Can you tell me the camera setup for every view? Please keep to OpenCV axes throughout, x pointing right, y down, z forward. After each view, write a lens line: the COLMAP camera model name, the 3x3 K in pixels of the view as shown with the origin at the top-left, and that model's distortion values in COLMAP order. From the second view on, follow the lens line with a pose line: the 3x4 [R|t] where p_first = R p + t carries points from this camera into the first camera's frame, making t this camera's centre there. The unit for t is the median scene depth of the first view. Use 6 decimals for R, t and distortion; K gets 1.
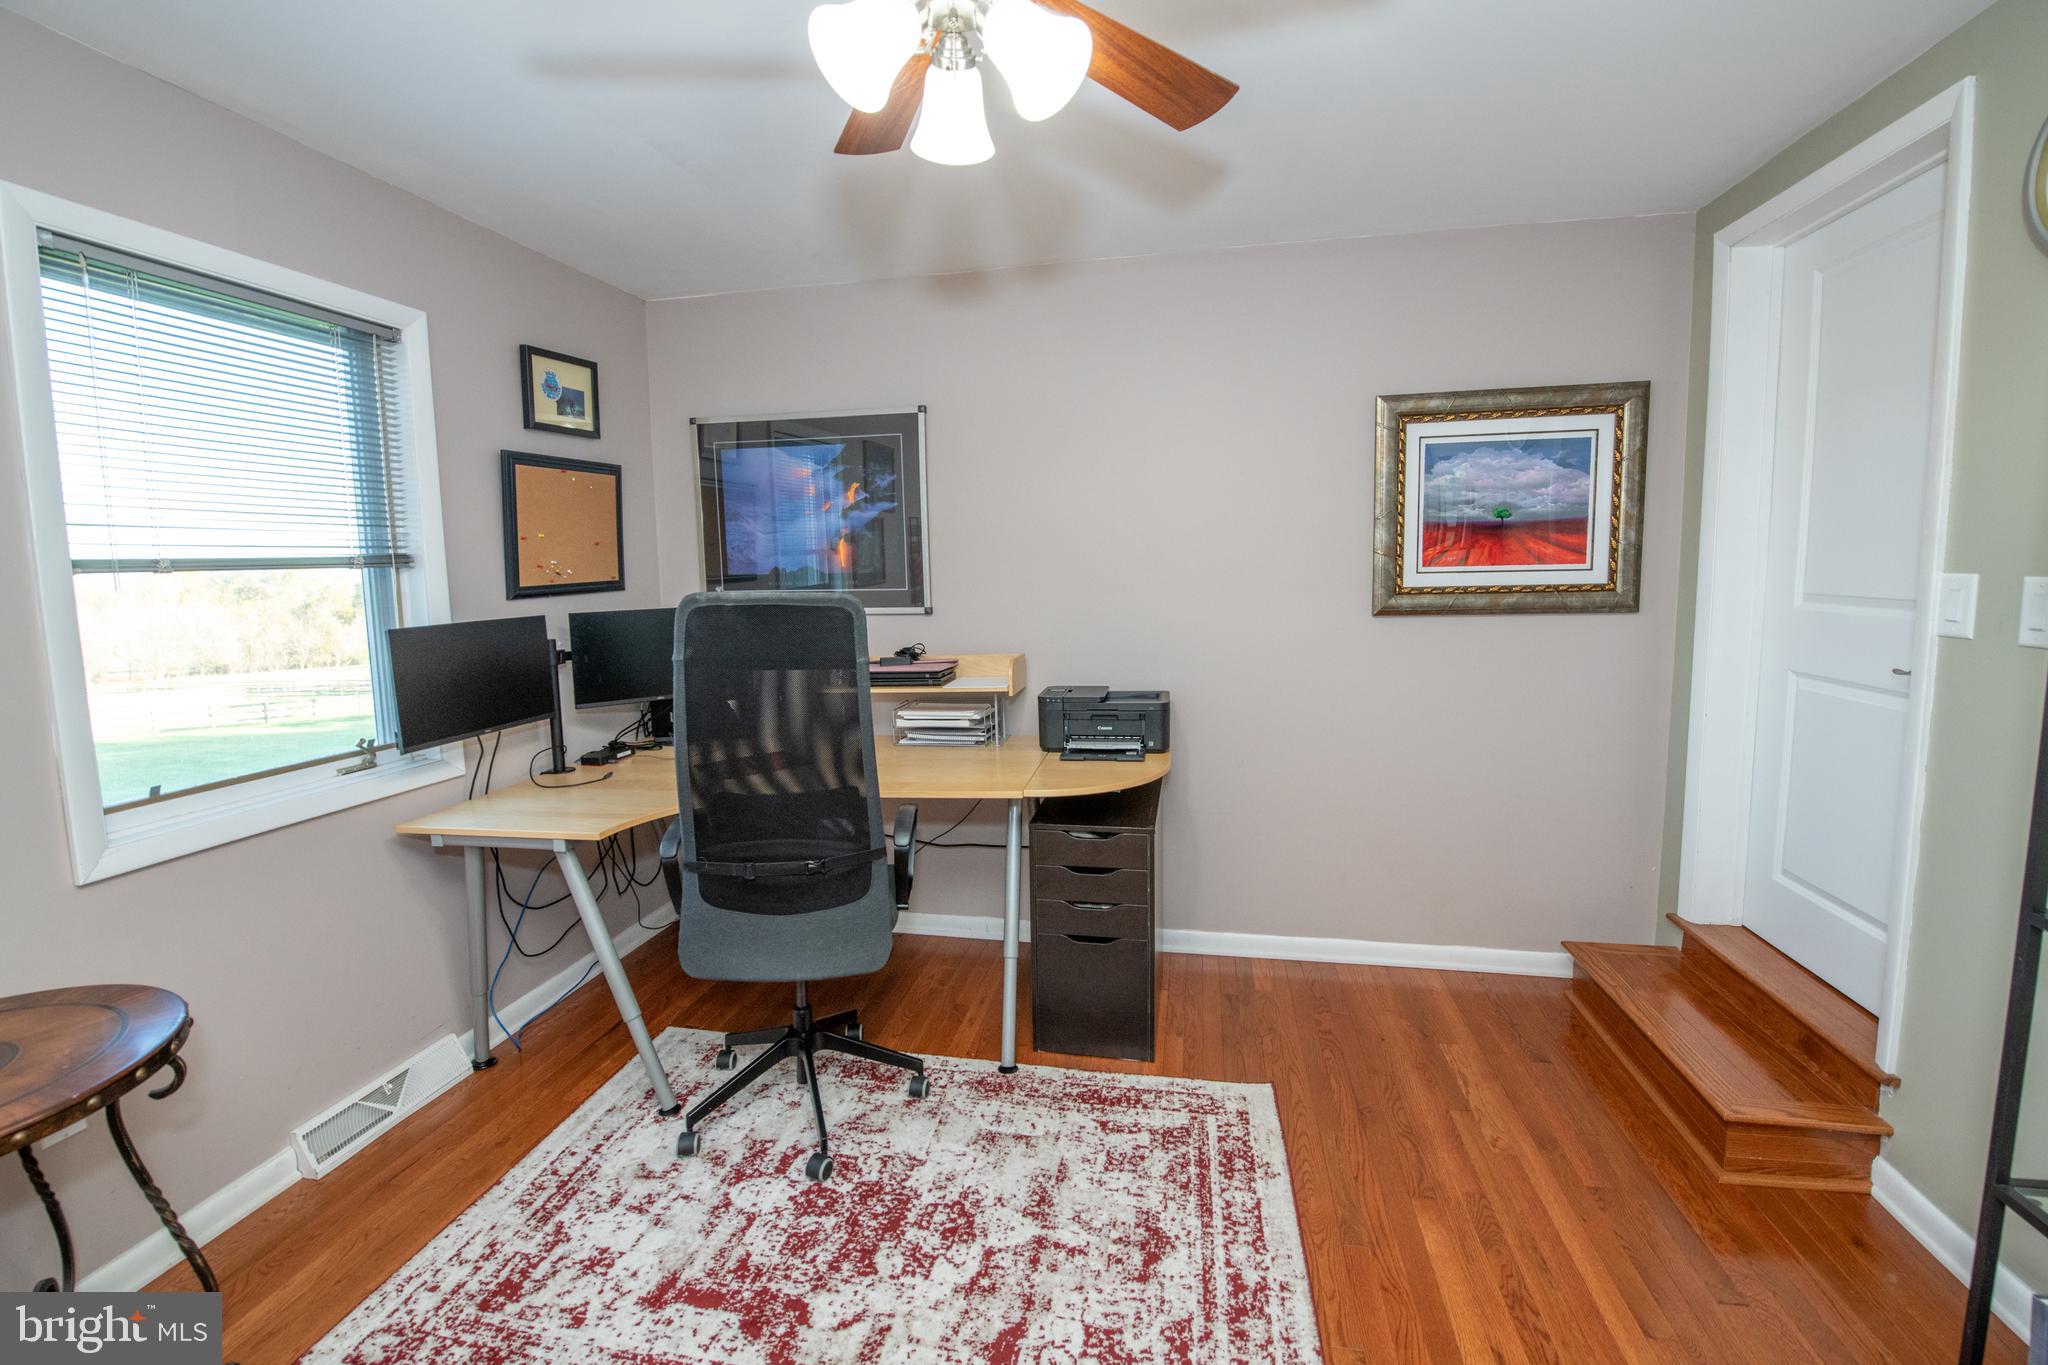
lens RADIAL K [[861.2, 0, 1027.7], [0, 861.2, 650.0], [0, 0, 1]] dist [-0.020847, -0.000424]
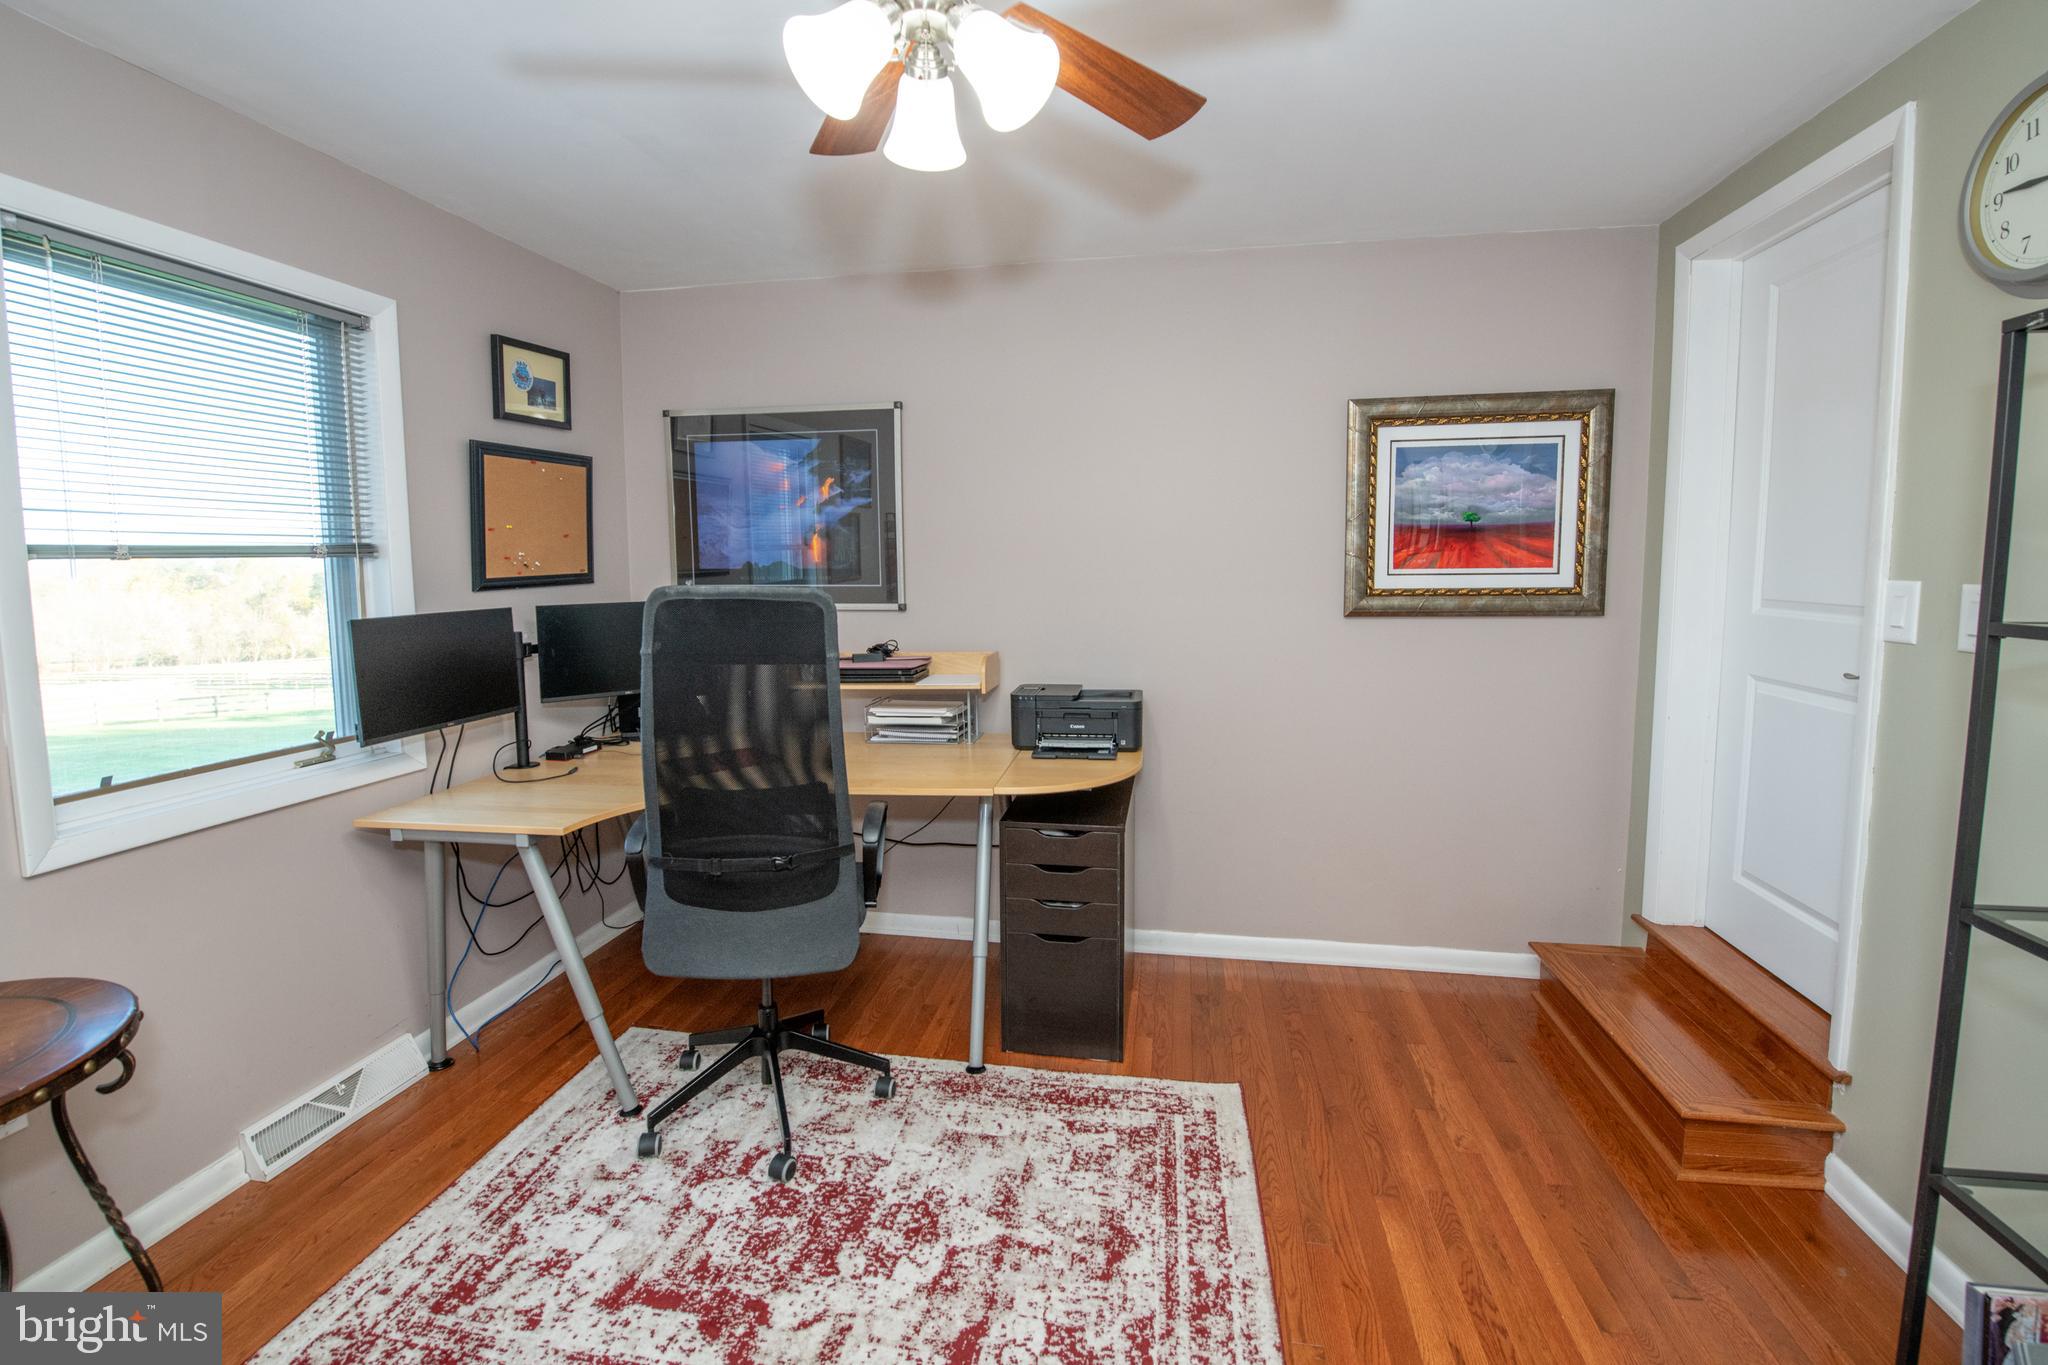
lens RADIAL K [[875.8, 0, 1028.2], [0, 875.8, 635.3], [0, 0, 1]] dist [-0.021398, -0.000171]
pose [[0.999670, 0.009988, 0.023672, 0.010162], [-0.009617, 0.999830, -0.015757, 0.002097], [-0.023825, 0.015524, 0.999596, -0.020054]]
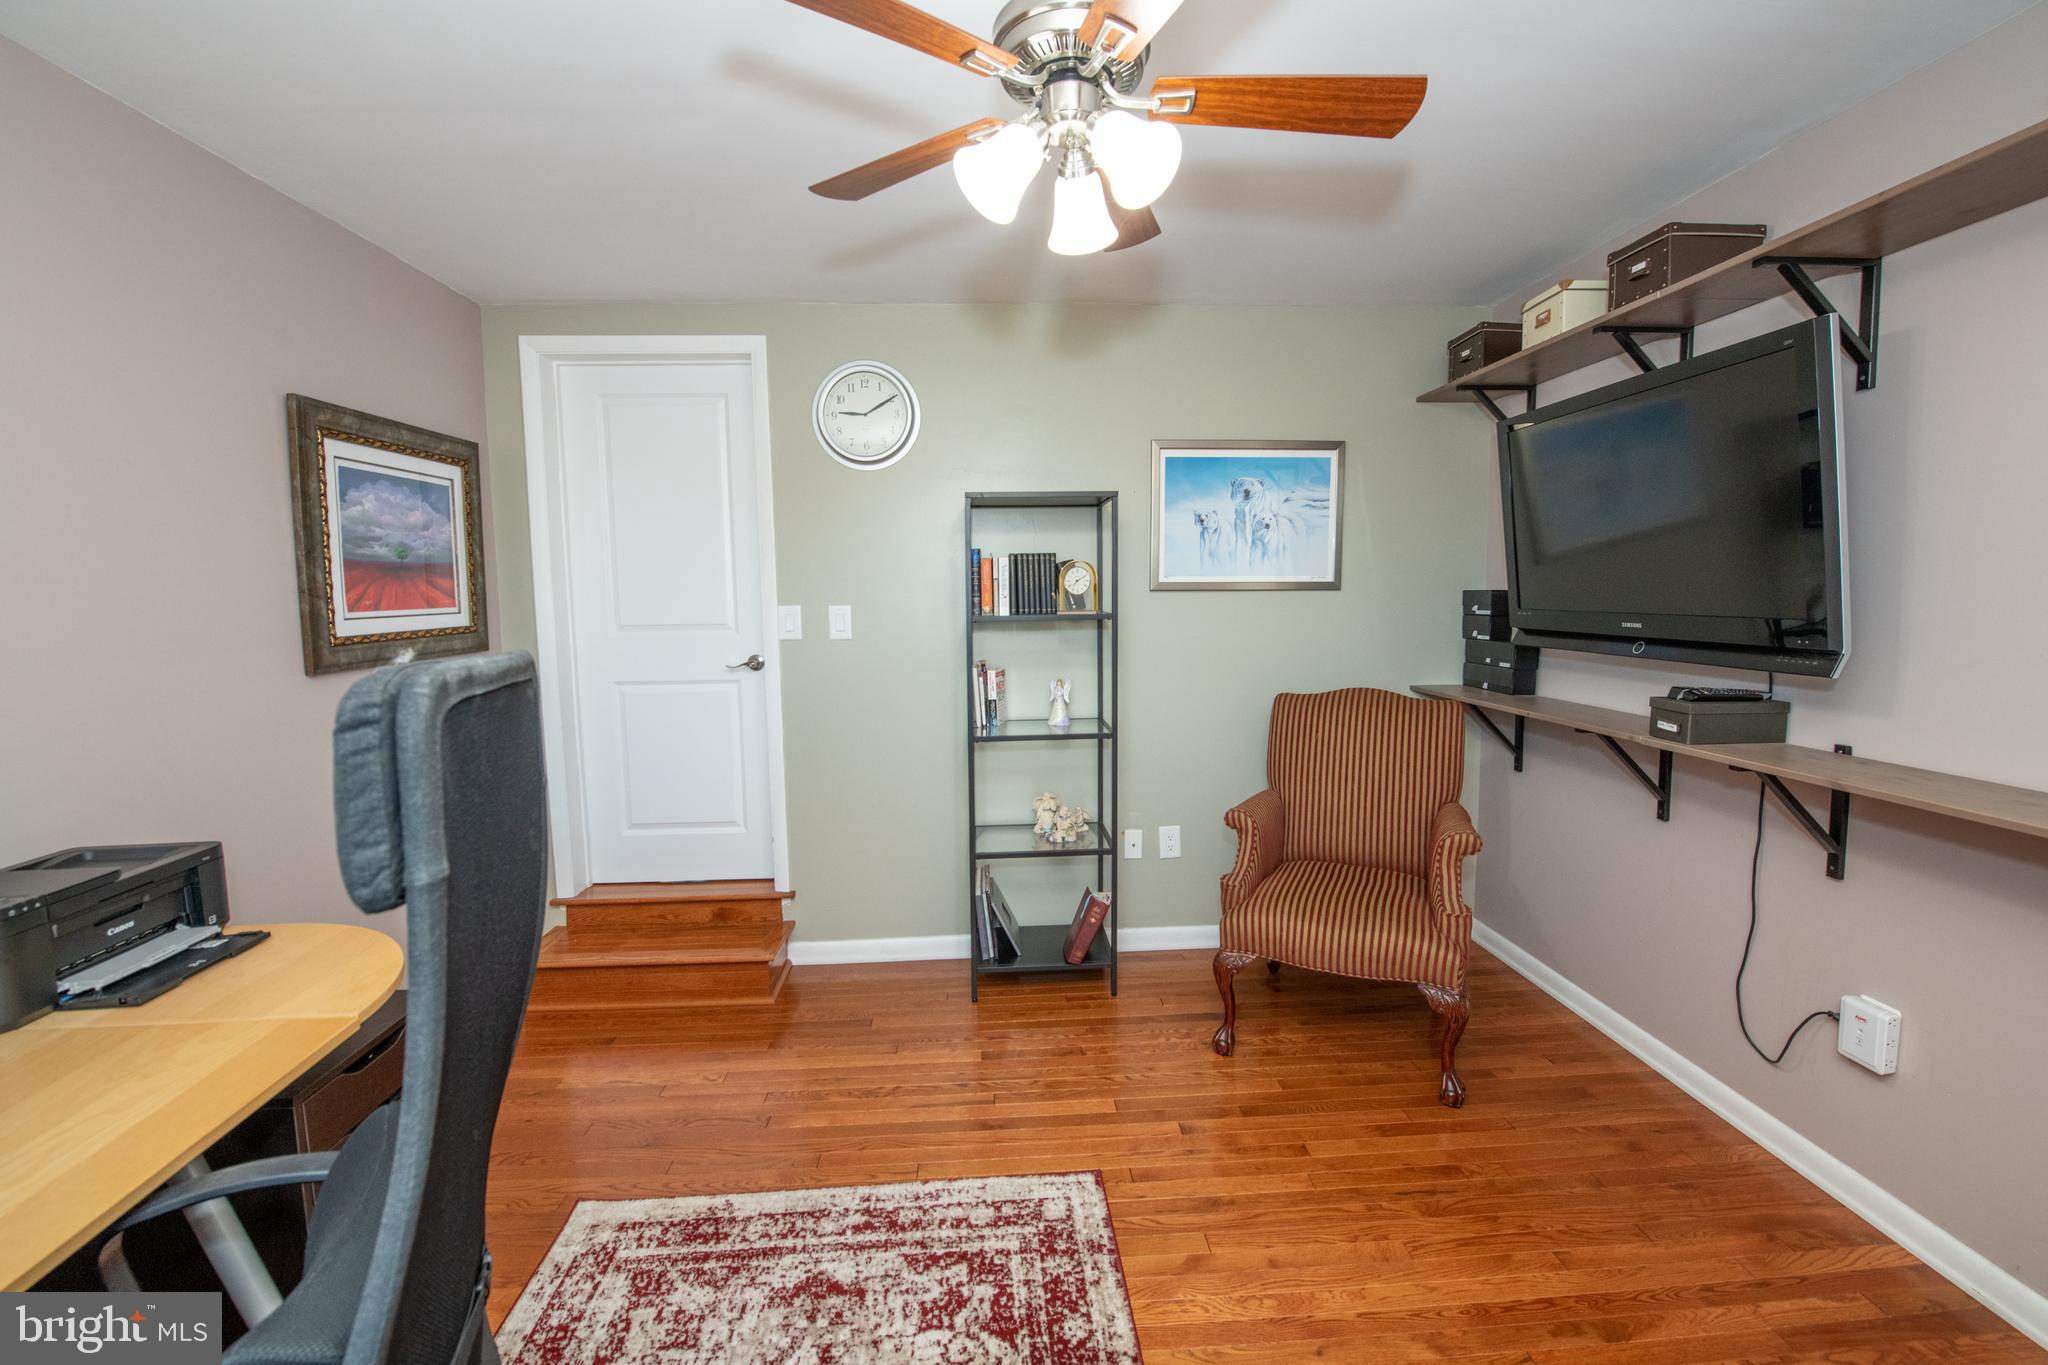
lens RADIAL K [[868.1, 0, 1024.9], [0, 868.1, 662.8], [0, 0, 1]] dist [-0.019591, -0.000174]
pose [[-0.250893, -0.061405, 0.966065, -0.698510], [0.117767, 0.988637, 0.093424, -0.065489], [-0.960824, 0.137210, -0.240811, 0.775031]]
